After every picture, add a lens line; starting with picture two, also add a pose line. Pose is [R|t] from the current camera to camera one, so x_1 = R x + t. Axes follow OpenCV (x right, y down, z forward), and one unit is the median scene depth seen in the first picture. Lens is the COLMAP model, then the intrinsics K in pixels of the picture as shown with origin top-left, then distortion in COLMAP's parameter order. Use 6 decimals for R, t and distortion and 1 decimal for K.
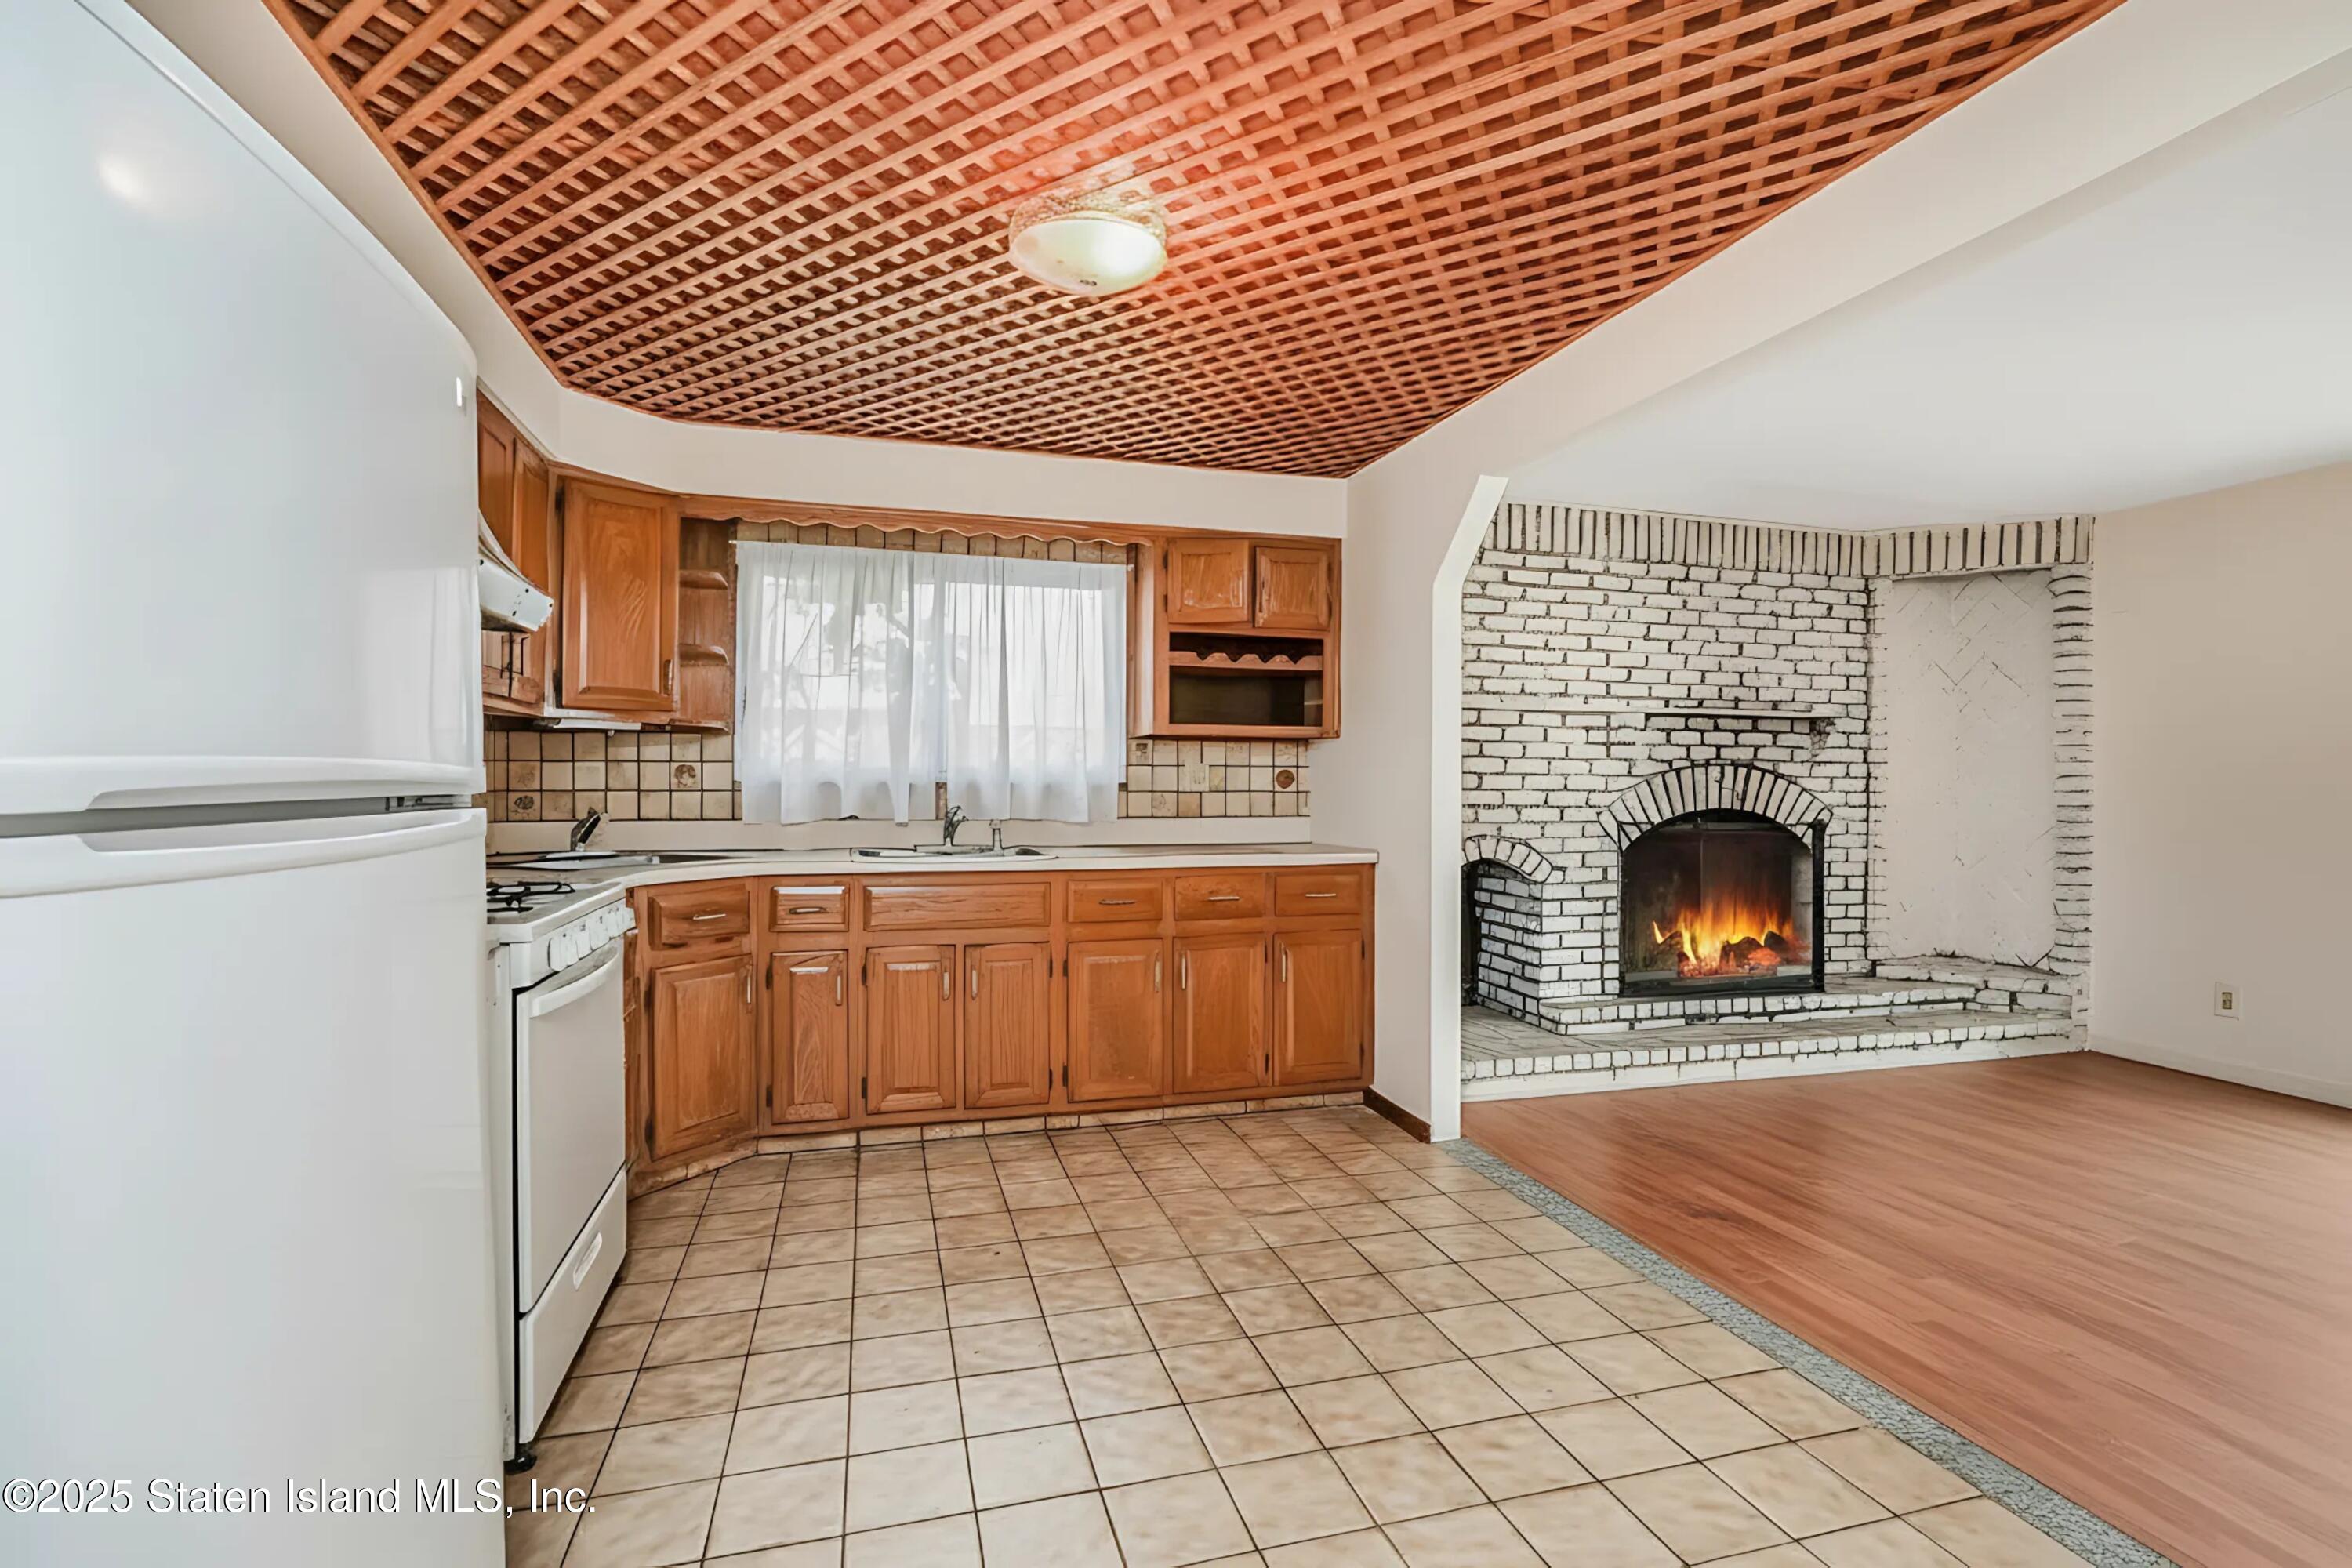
lens RADIAL K [[1063.3, 0, 1167.8], [0, 1063.3, 785.4], [0, 0, 1]] dist [-0.008747, 0.000524]
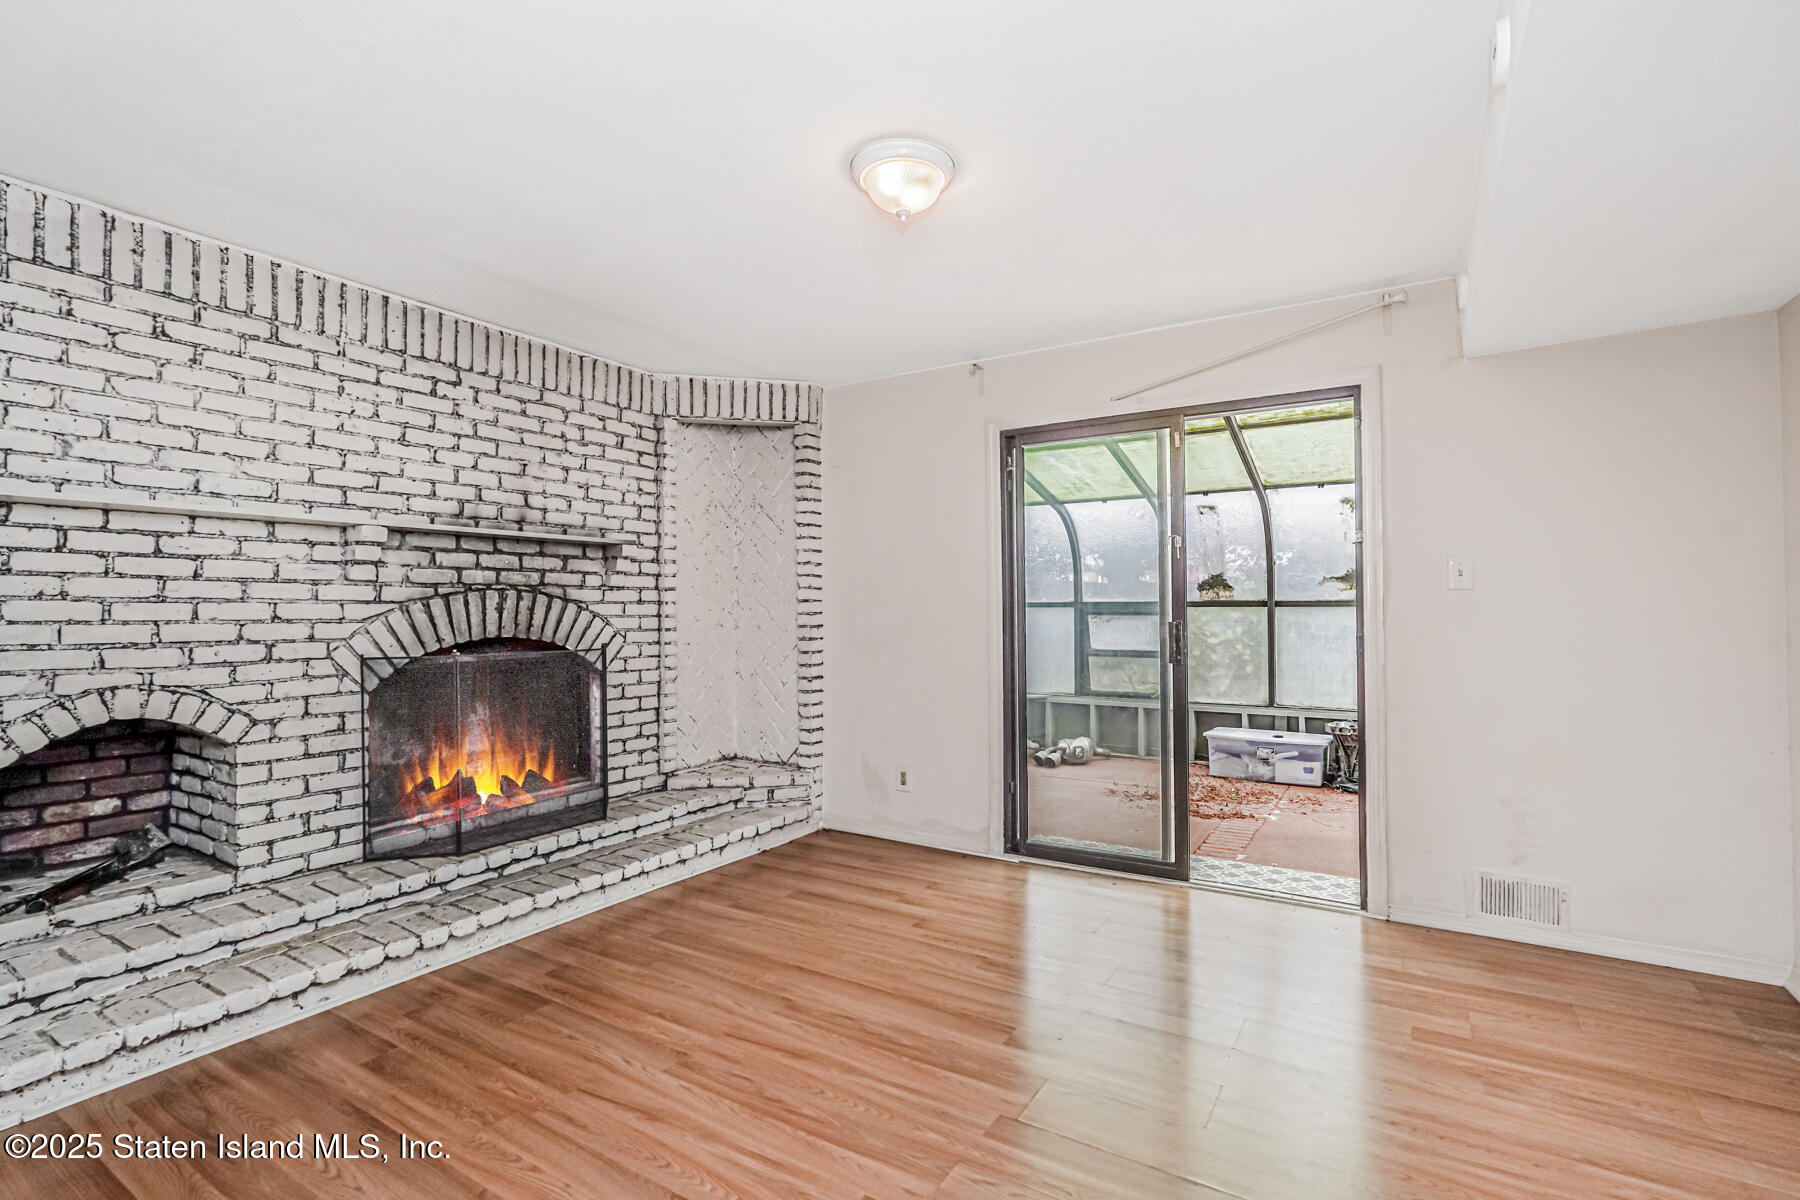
lens RADIAL K [[845.6, 0, 898.3], [0, 845.6, 603.3], [0, 0, 1]] dist [-0.001645, 0.000859]
pose [[0.743424, -0.006681, 0.668787, 0.312819], [0.015711, 0.999849, -0.007476, 0.003814], [-0.668635, 0.016065, 0.743417, 0.238536]]
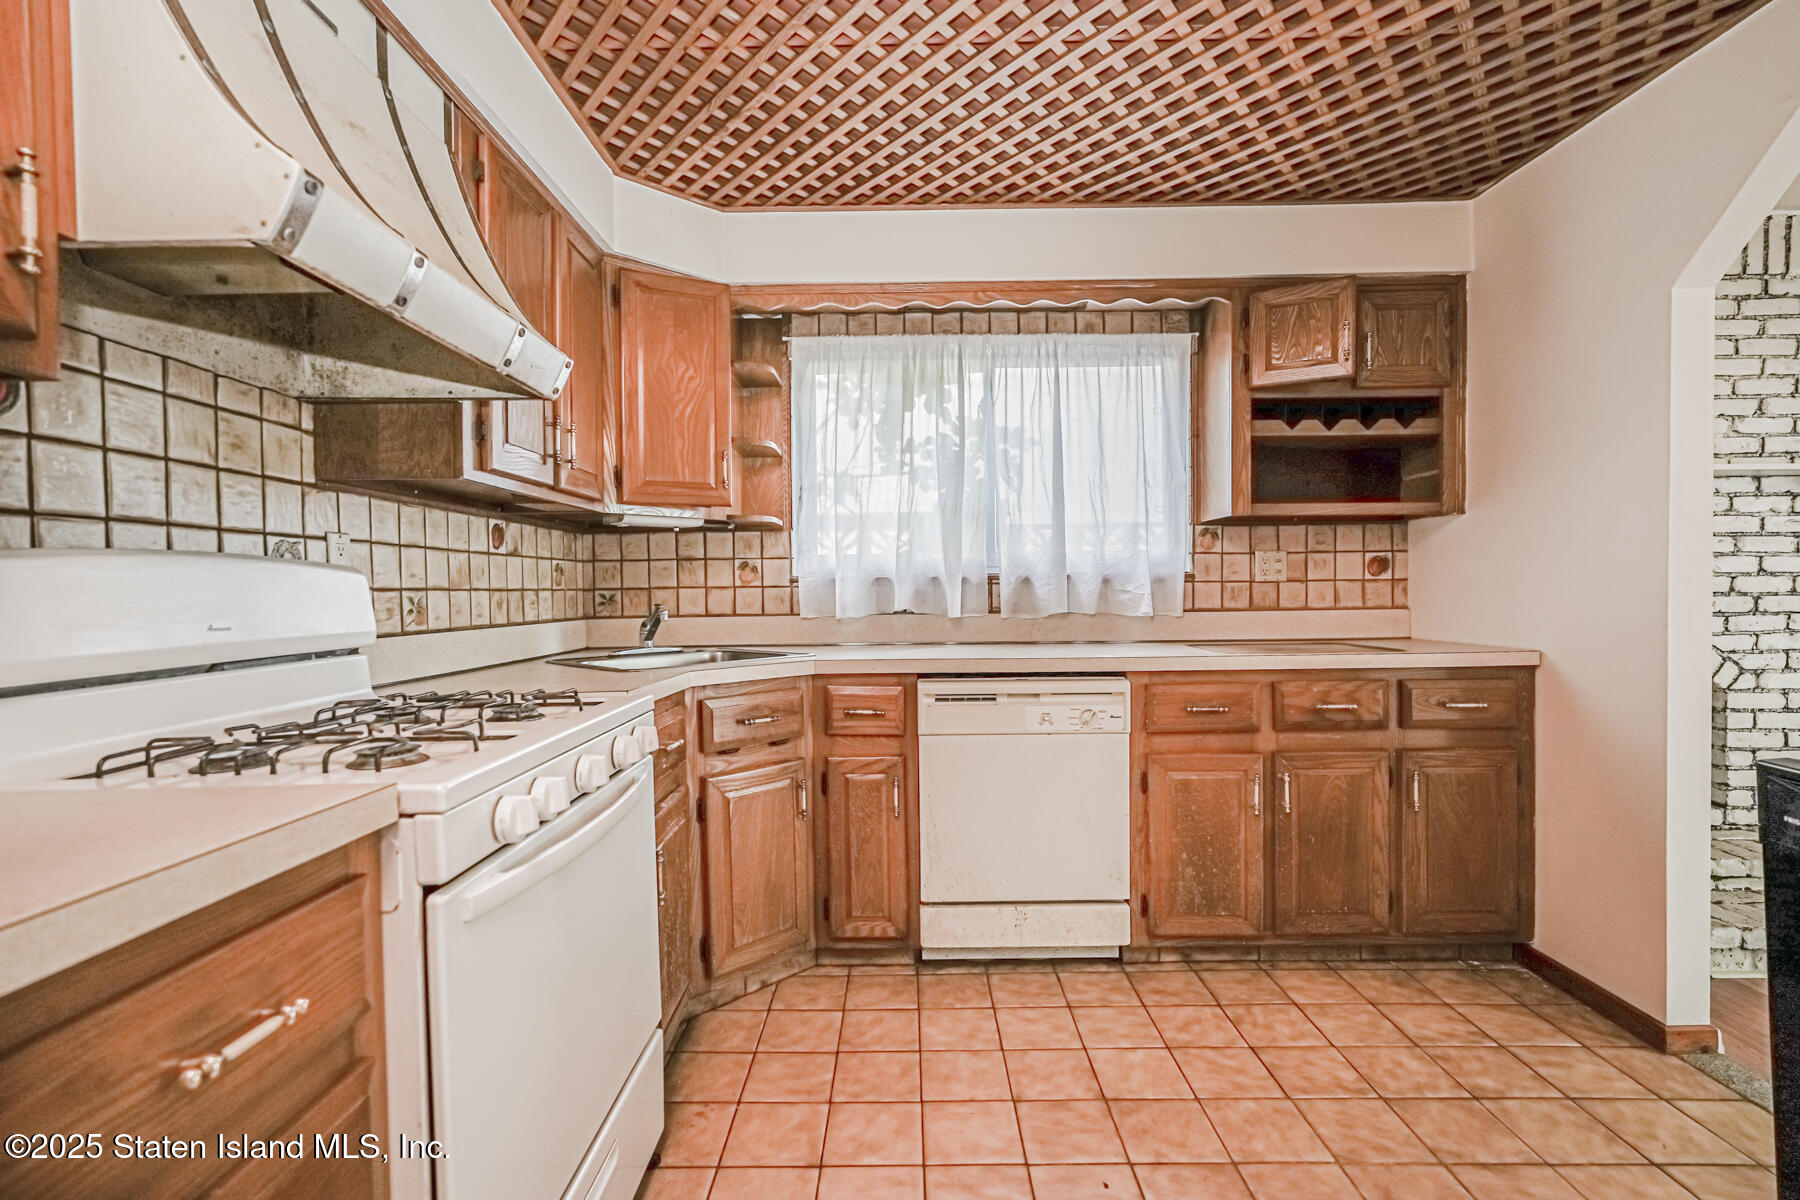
lens RADIAL K [[845.6, 0, 898.3], [0, 845.6, 603.3], [0, 0, 1]] dist [-0.001645, 0.000859]
pose [[0.959148, -0.008342, -0.282781, -0.071553], [0.014330, 0.999715, 0.019112, 0.005797], [0.282541, -0.022384, 0.958994, 0.216630]]
